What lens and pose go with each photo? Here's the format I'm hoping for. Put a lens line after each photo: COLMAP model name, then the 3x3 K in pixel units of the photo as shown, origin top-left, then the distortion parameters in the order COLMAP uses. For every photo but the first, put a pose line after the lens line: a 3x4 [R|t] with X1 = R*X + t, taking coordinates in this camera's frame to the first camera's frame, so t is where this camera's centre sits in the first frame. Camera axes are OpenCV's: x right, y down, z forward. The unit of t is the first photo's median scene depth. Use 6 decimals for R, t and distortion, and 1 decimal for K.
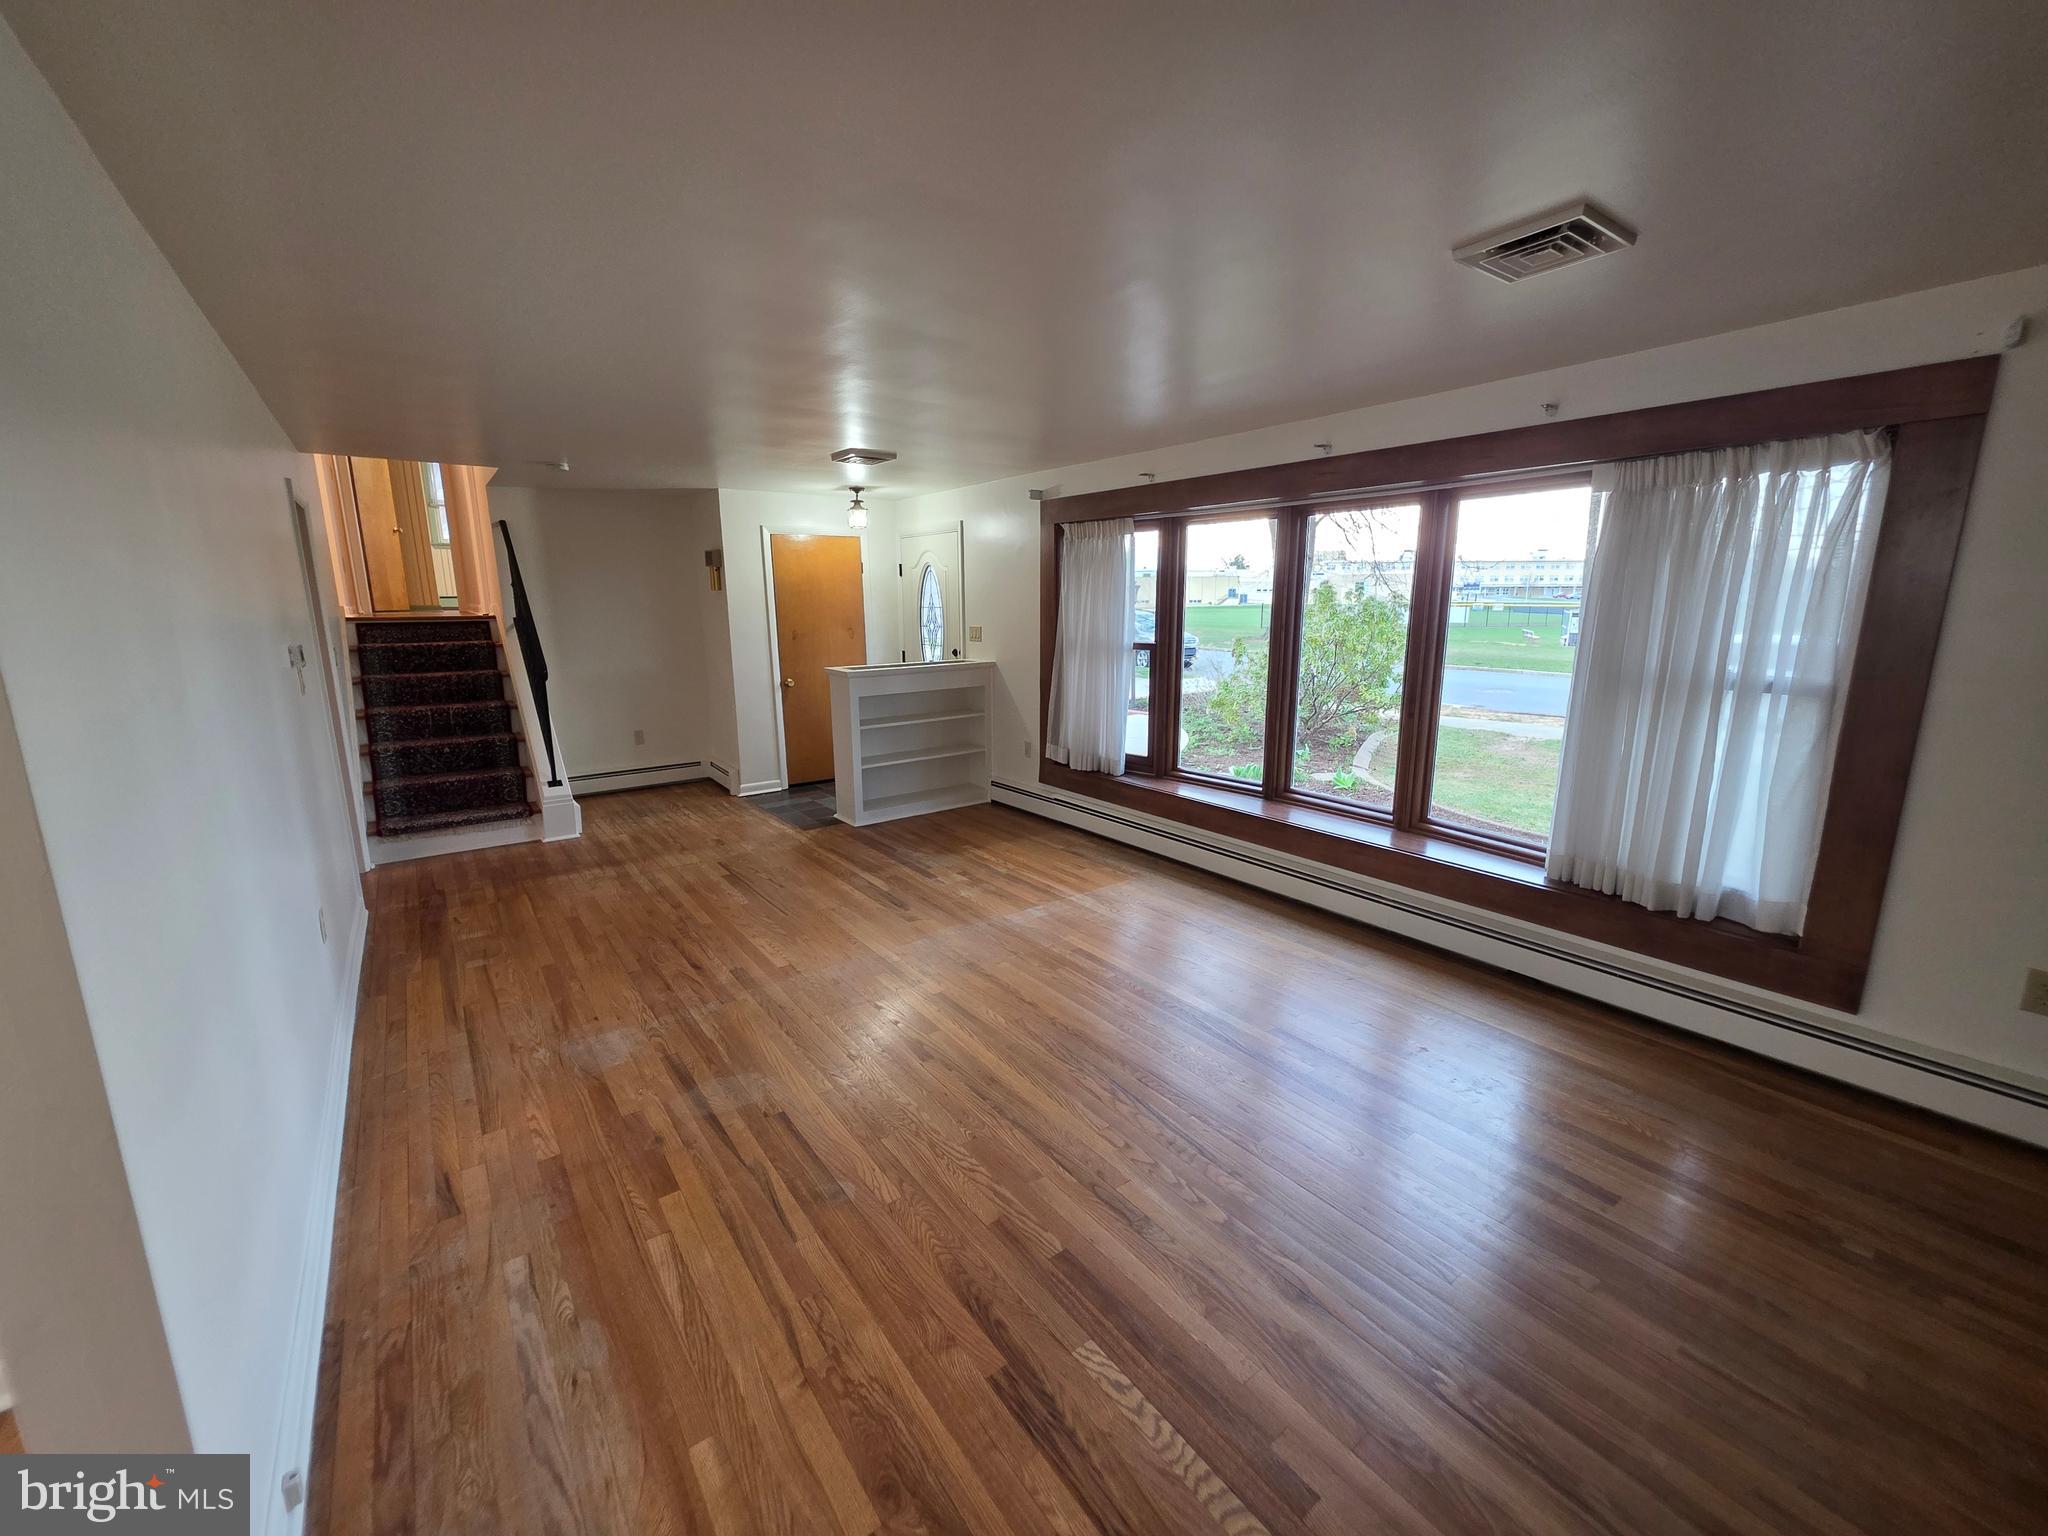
lens RADIAL K [[820.9, 0, 1028.3], [0, 820.9, 766.9], [0, 0, 1]] dist [0.002357, -0.000285]
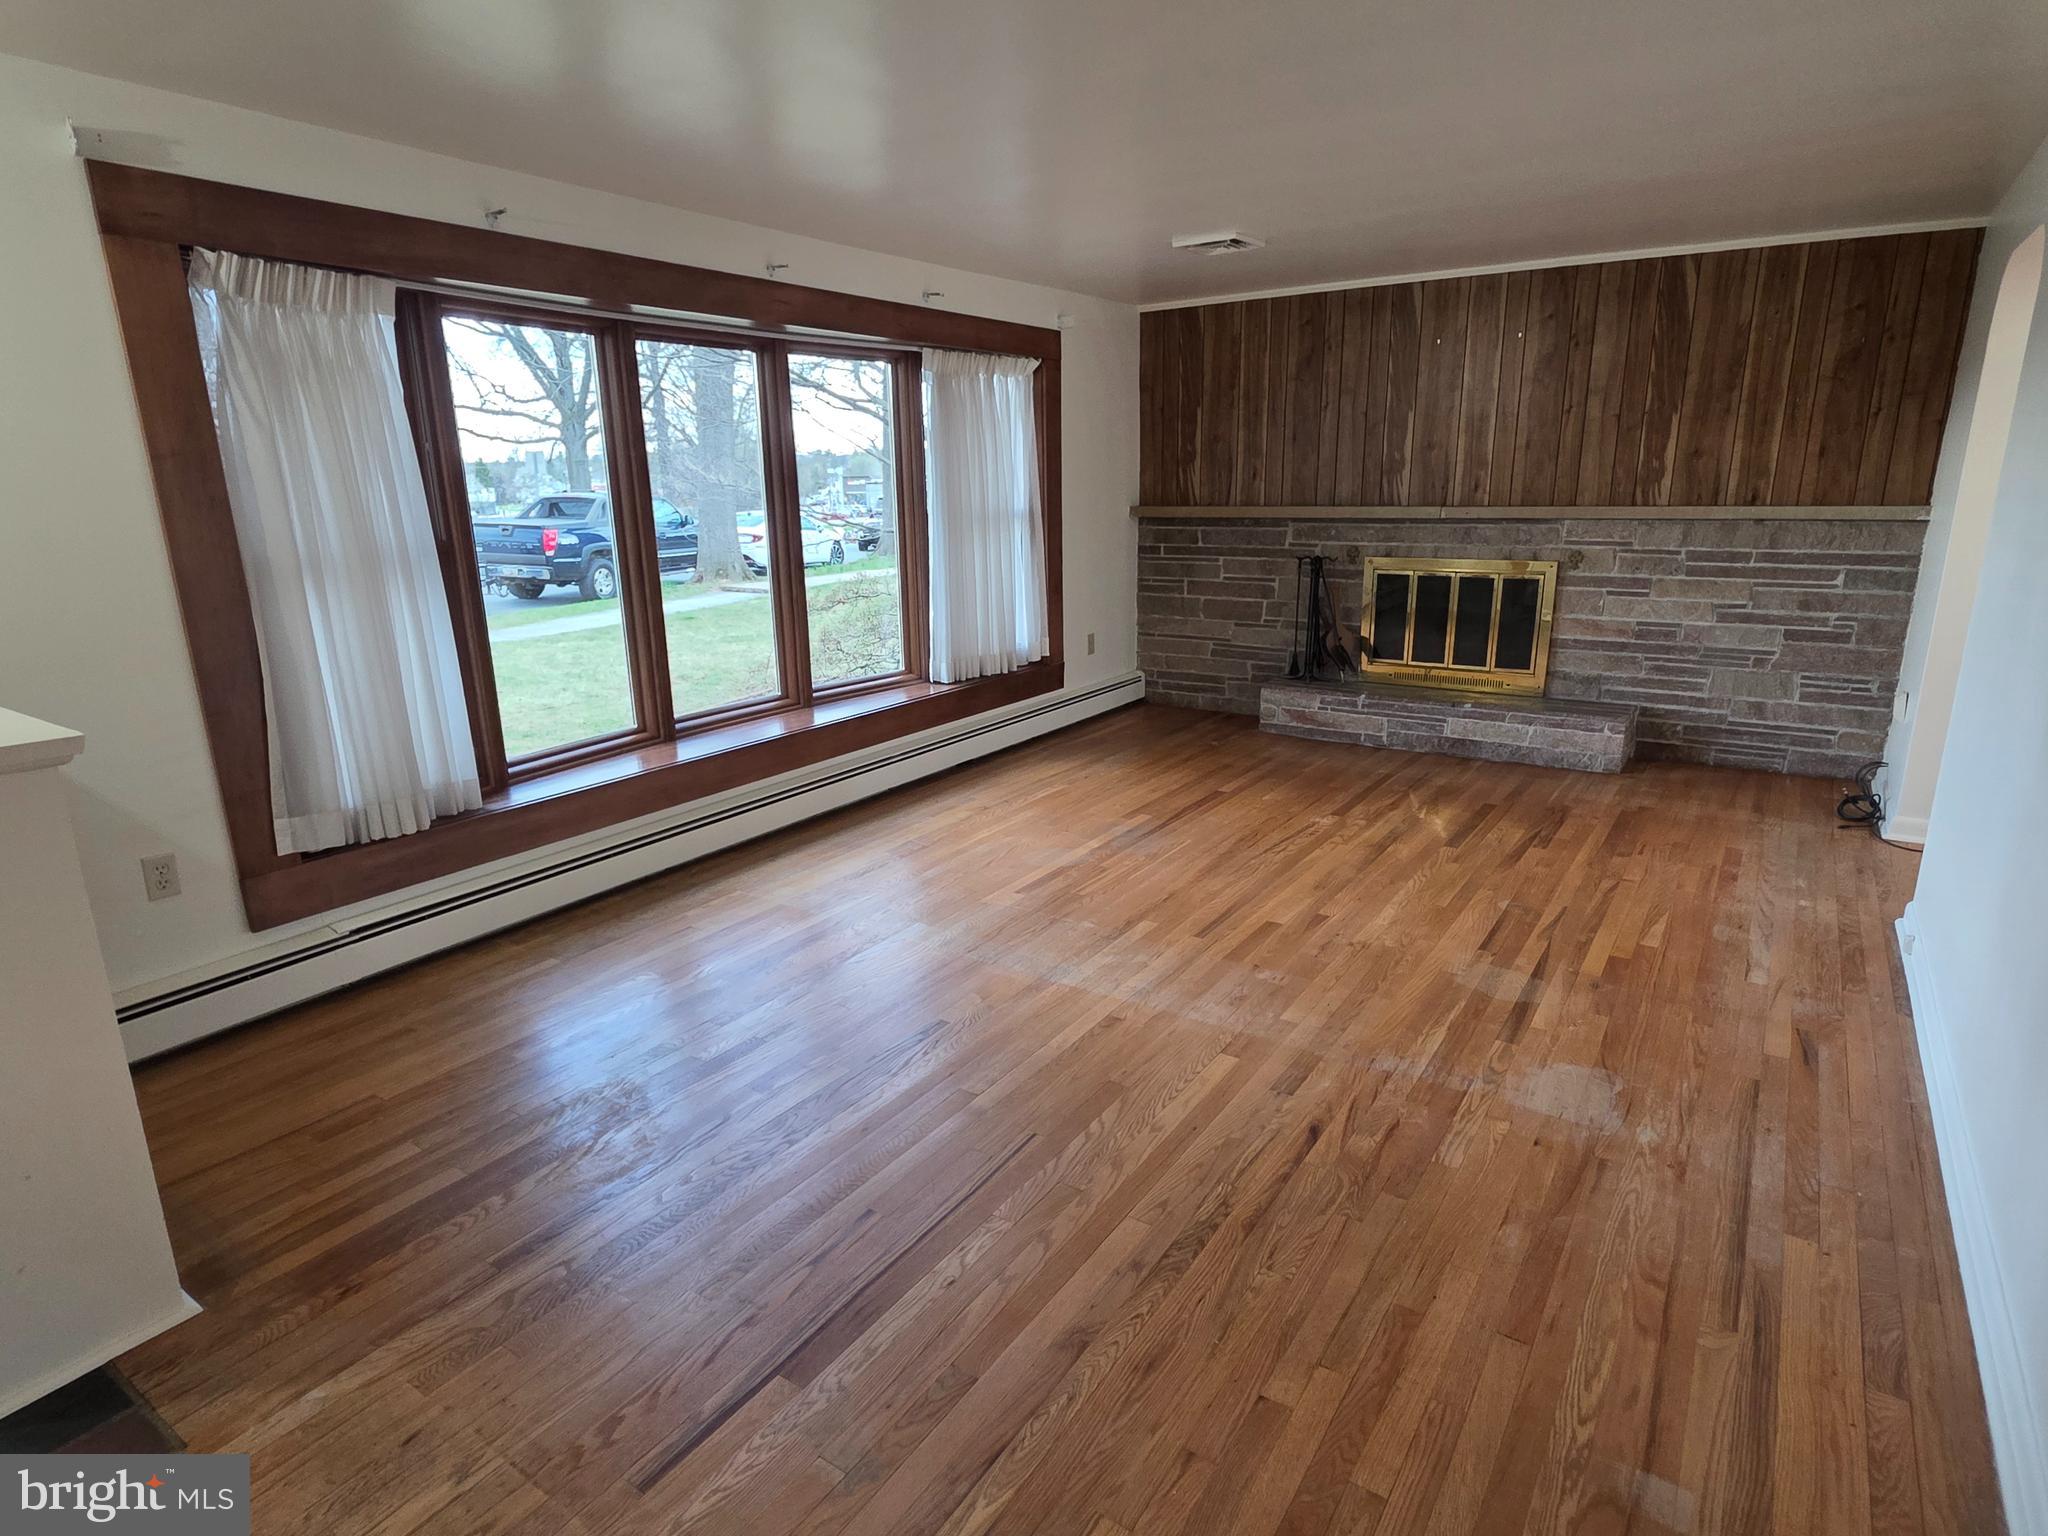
lens RADIAL K [[1140.1, 0, 1023.9], [0, 1140.1, 773.6], [0, 0, 1]] dist [0.003770, -0.000645]
pose [[-0.333363, -0.229565, 0.914423, -0.830728], [0.208018, 0.928090, 0.308832, -0.201899], [-0.919564, 0.293170, -0.261637, 1.125330]]
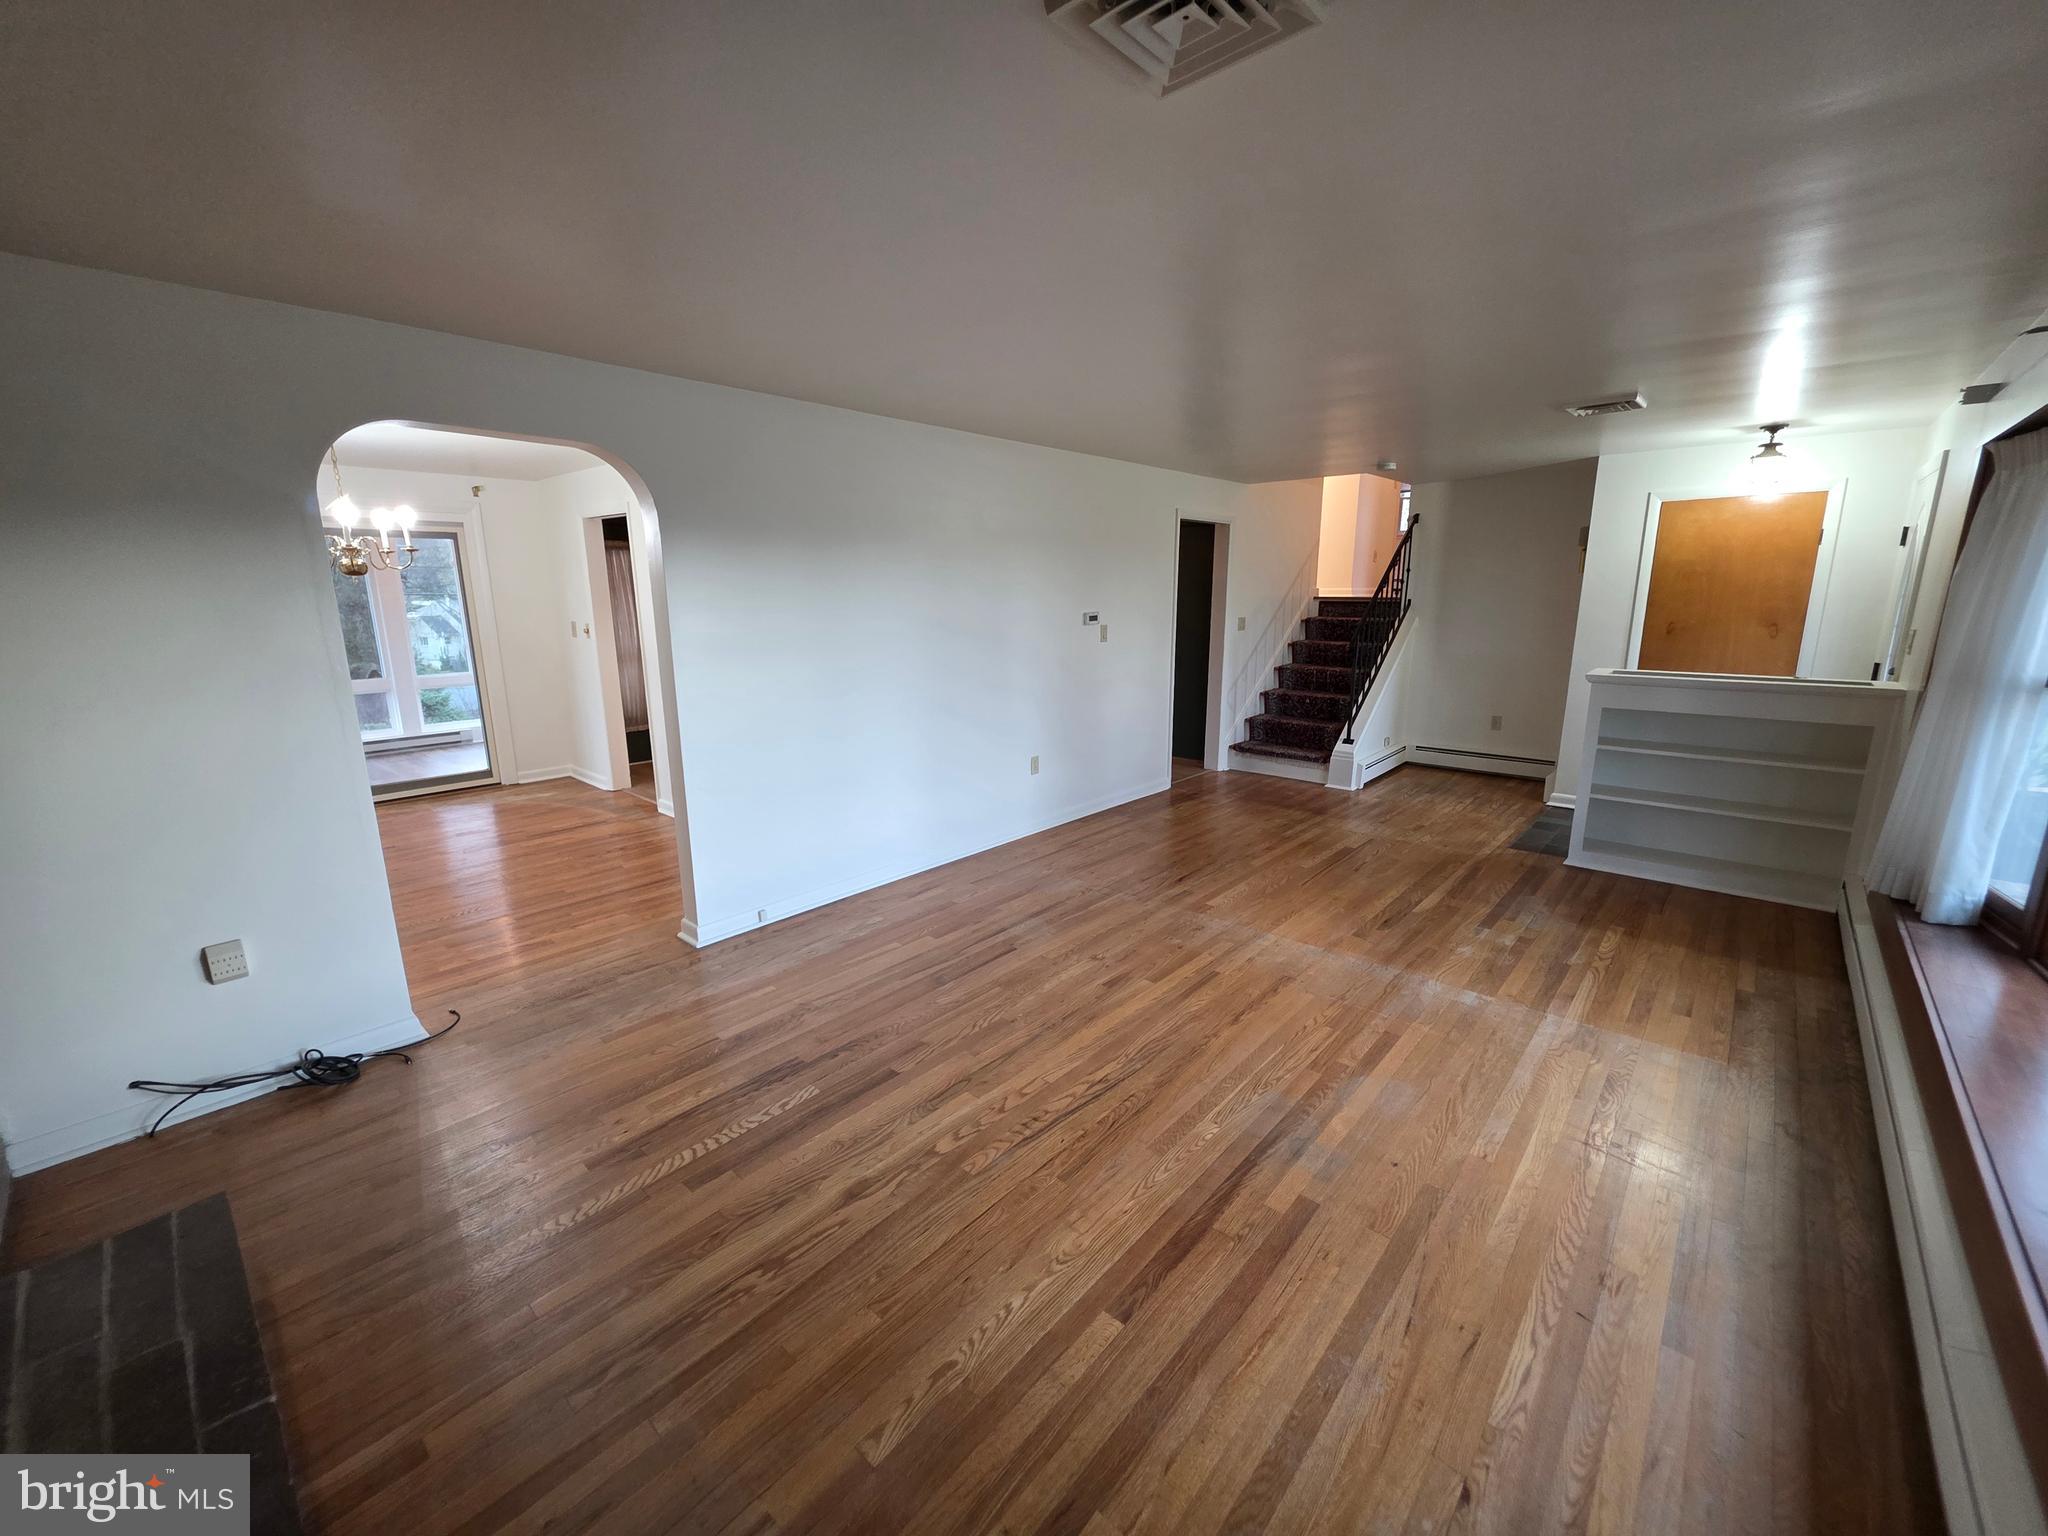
lens RADIAL K [[815.2, 0, 1026.7], [0, 815.2, 765.2], [0, 0, 1]] dist [0.003842, -0.000297]
pose [[0.200032, 0.216098, -0.955661, 0.613699], [-0.193126, 0.964935, 0.177771, -0.088514], [0.960567, 0.149003, 0.234752, 0.395133]]
